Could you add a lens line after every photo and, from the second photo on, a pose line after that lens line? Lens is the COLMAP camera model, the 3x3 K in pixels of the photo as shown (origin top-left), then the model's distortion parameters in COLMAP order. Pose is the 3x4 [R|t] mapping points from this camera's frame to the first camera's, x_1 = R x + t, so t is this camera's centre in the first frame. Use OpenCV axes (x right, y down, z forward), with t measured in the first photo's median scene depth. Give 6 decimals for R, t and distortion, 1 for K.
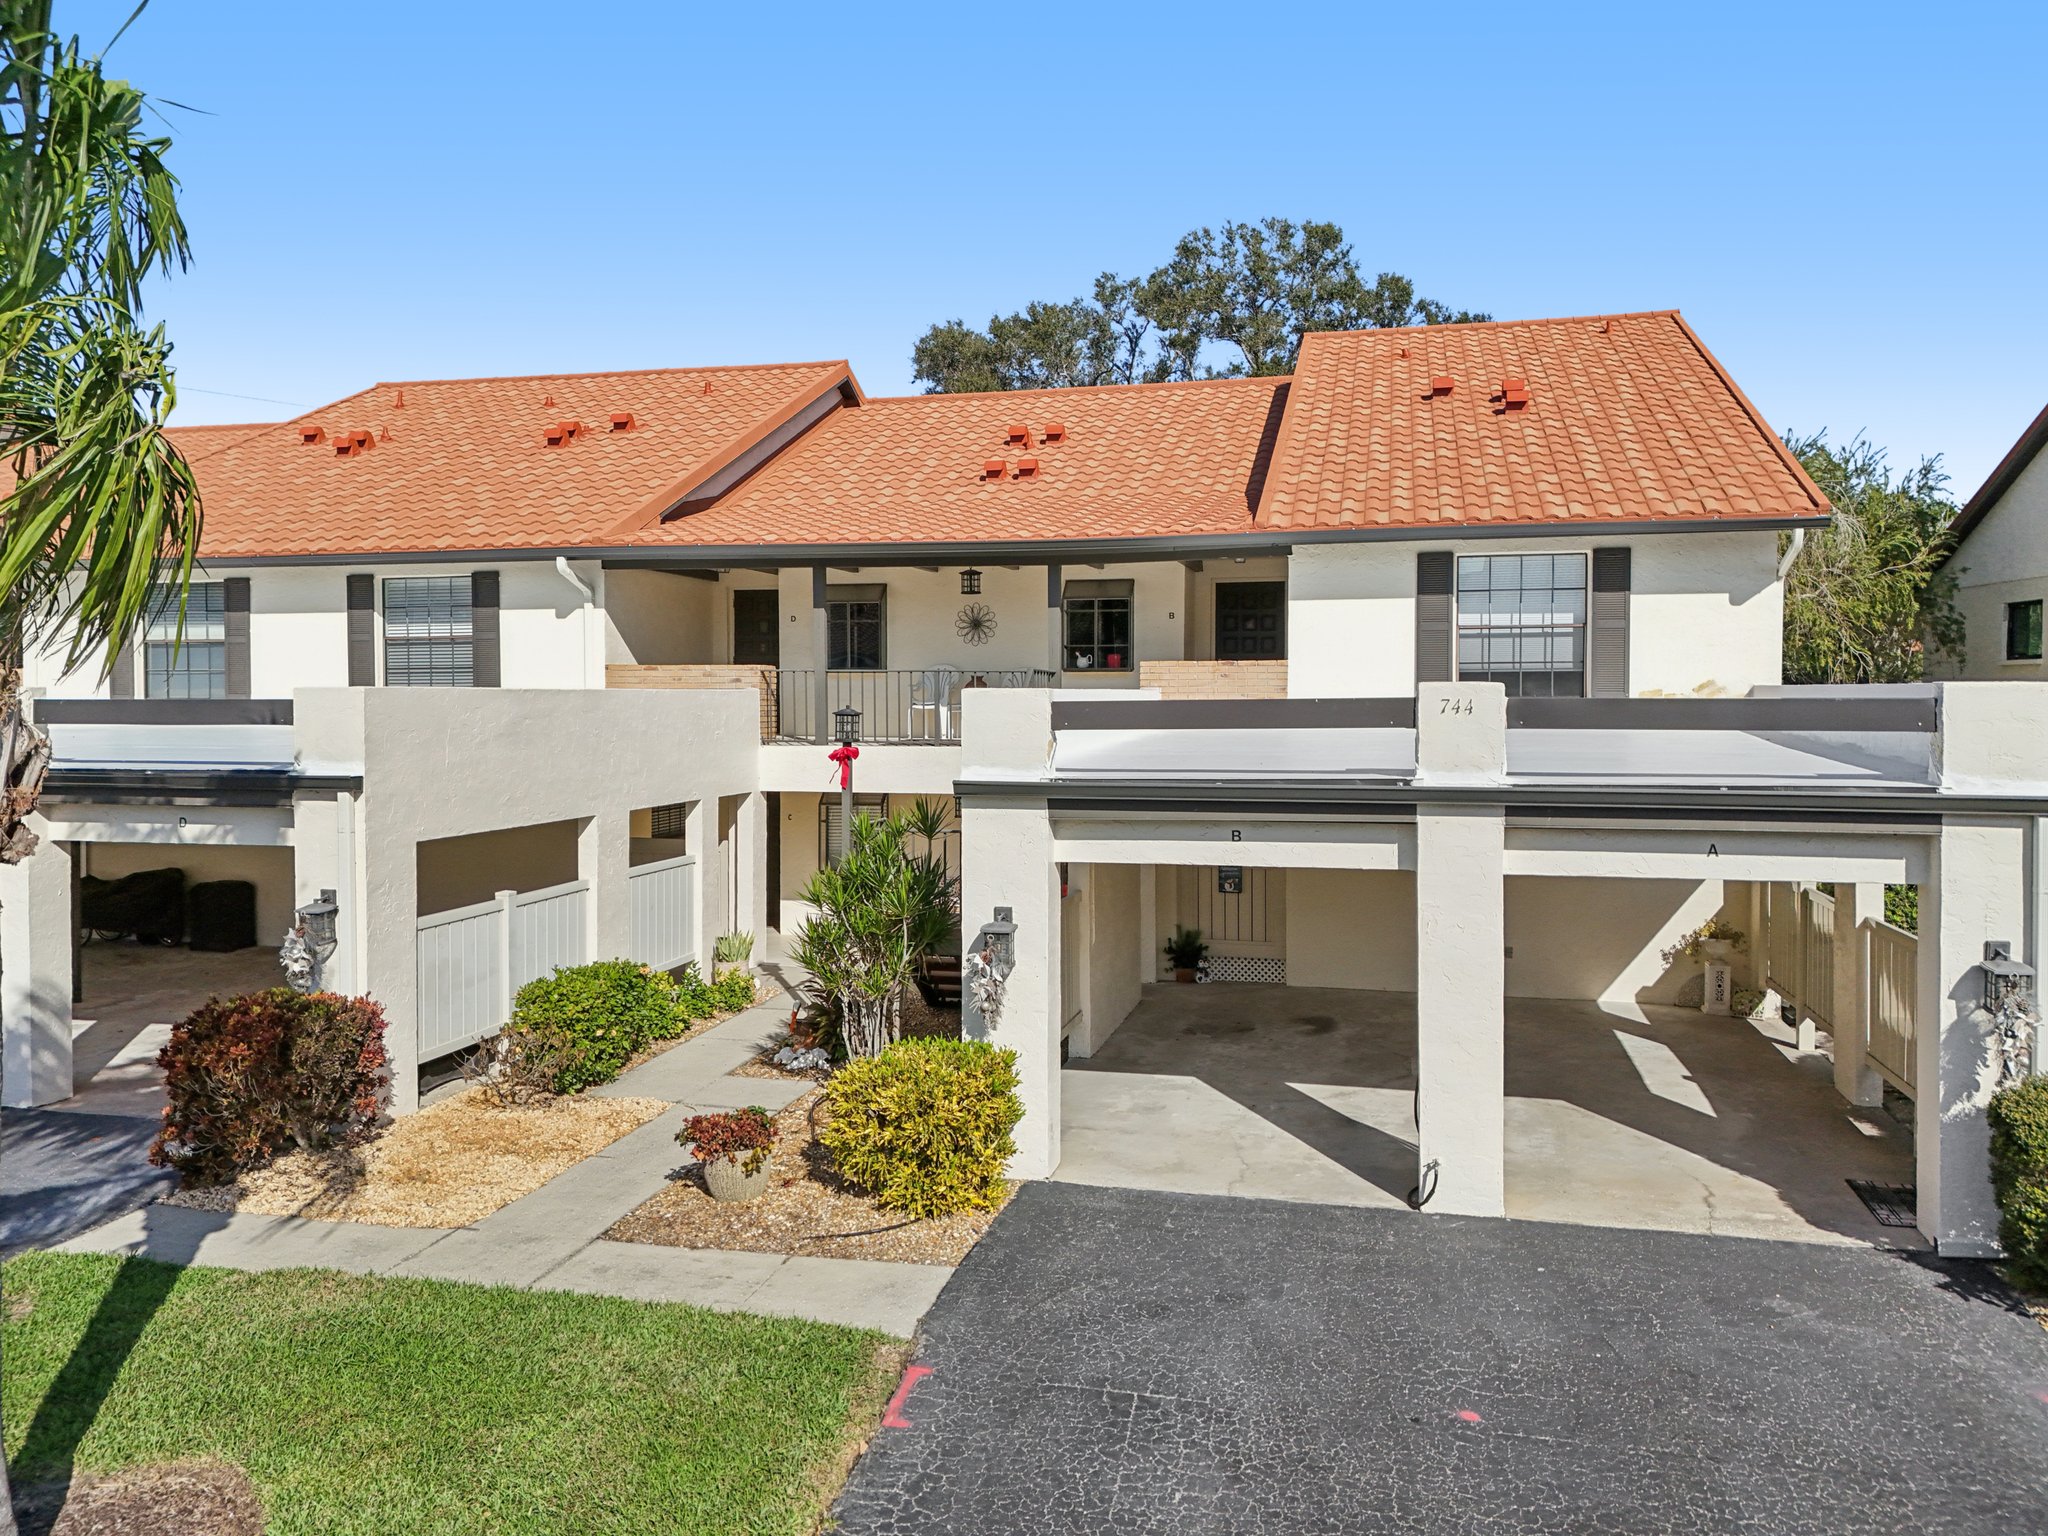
lens RADIAL K [[1594.3, 0, 1034.7], [0, 1594.3, 757.0], [0, 0, 1]] dist [0.105021, -0.178470]
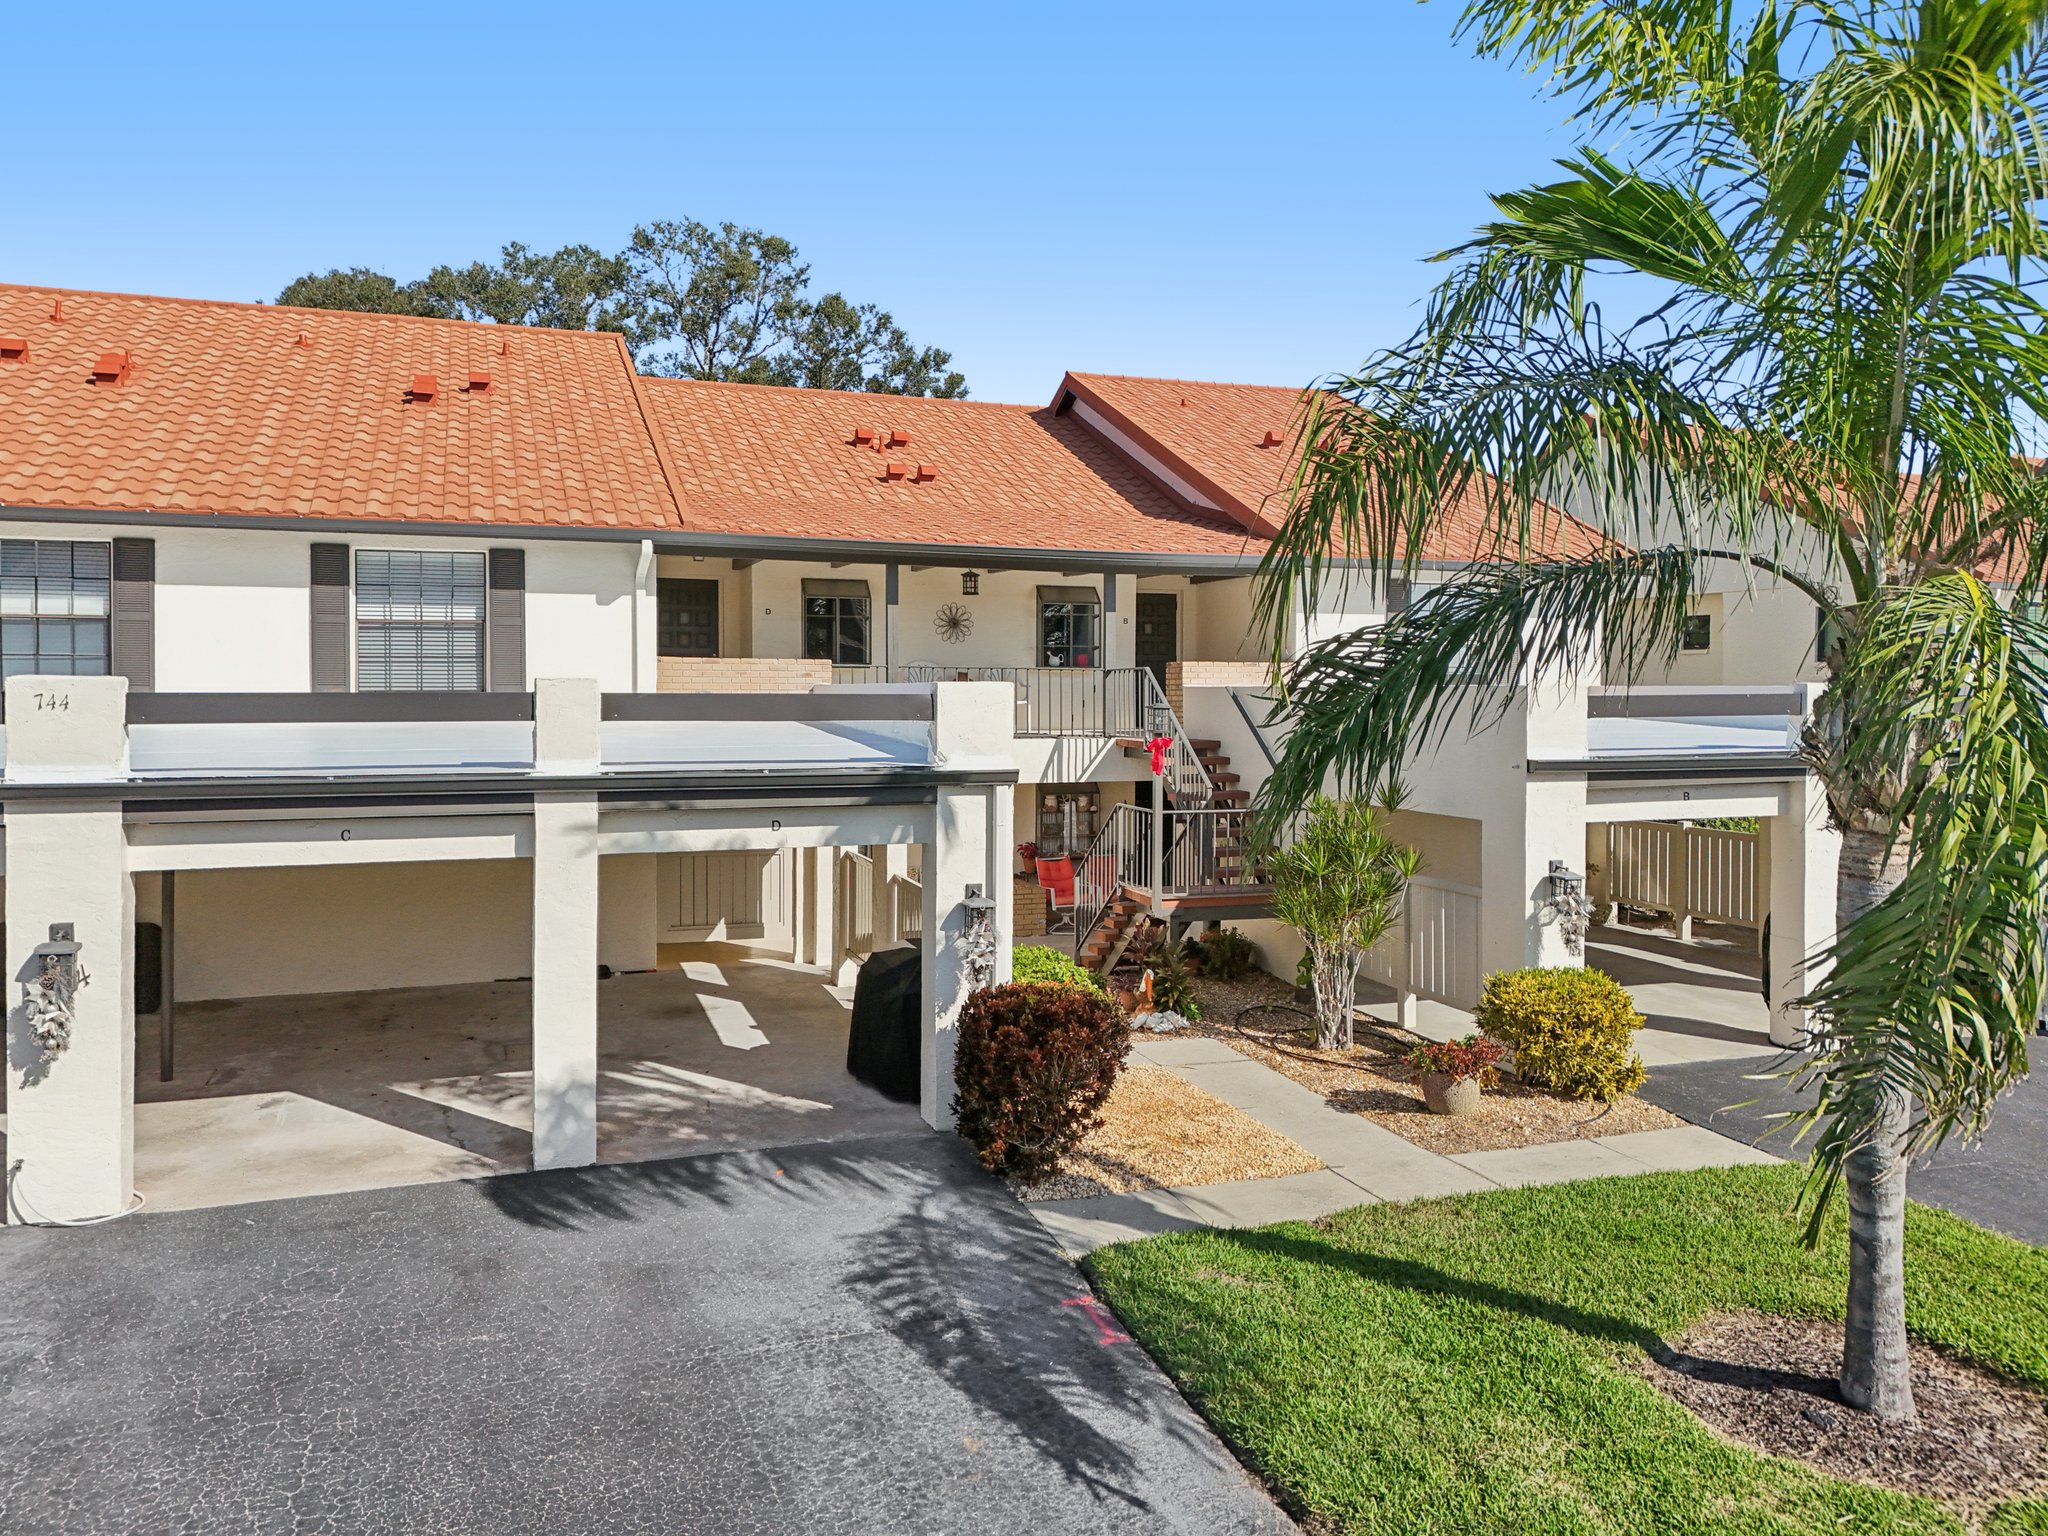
lens RADIAL K [[1481.7, 0, 1029.9], [0, 1481.7, 856.7], [0, 0, 1]] dist [0.051194, -0.052669]
pose [[0.833871, -0.058199, 0.548883, -0.561449], [0.017570, 0.996721, 0.078990, -0.005030], [-0.551680, -0.056223, 0.832159, 0.138103]]
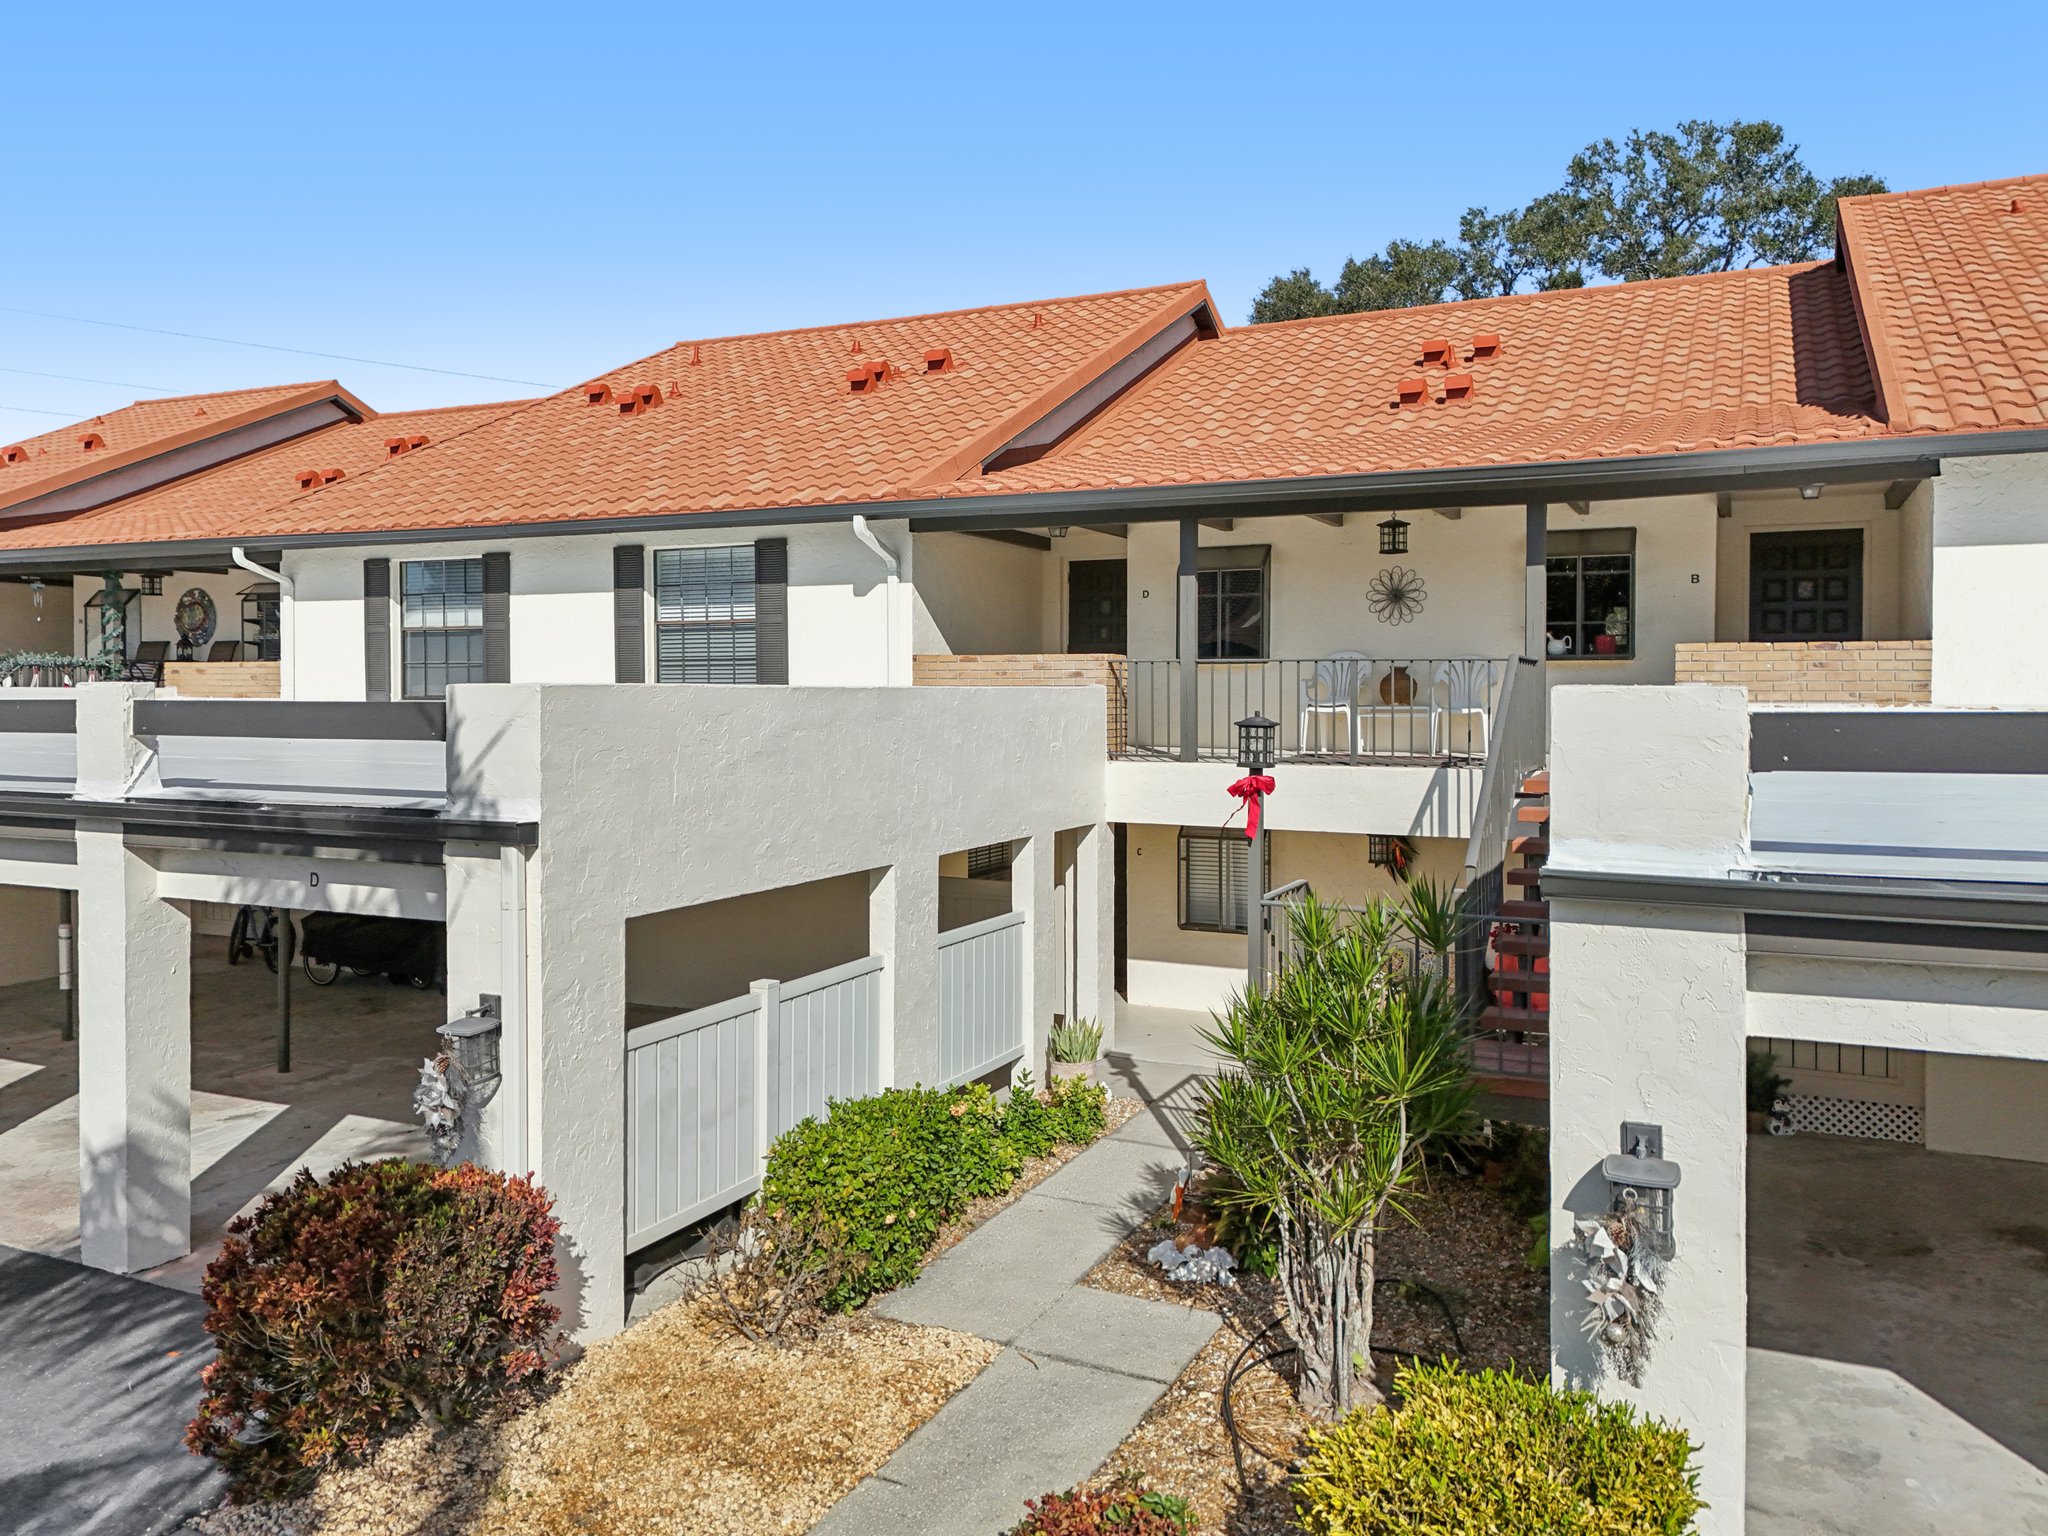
lens RADIAL K [[1481.7, 0, 1029.9], [0, 1481.7, 856.7], [0, 0, 1]] dist [0.051194, -0.052669]
pose [[0.981397, 0.023106, -0.190592, -0.069801], [-0.009116, 0.997220, 0.073954, -0.013077], [0.191771, -0.070841, 0.978880, 0.290968]]
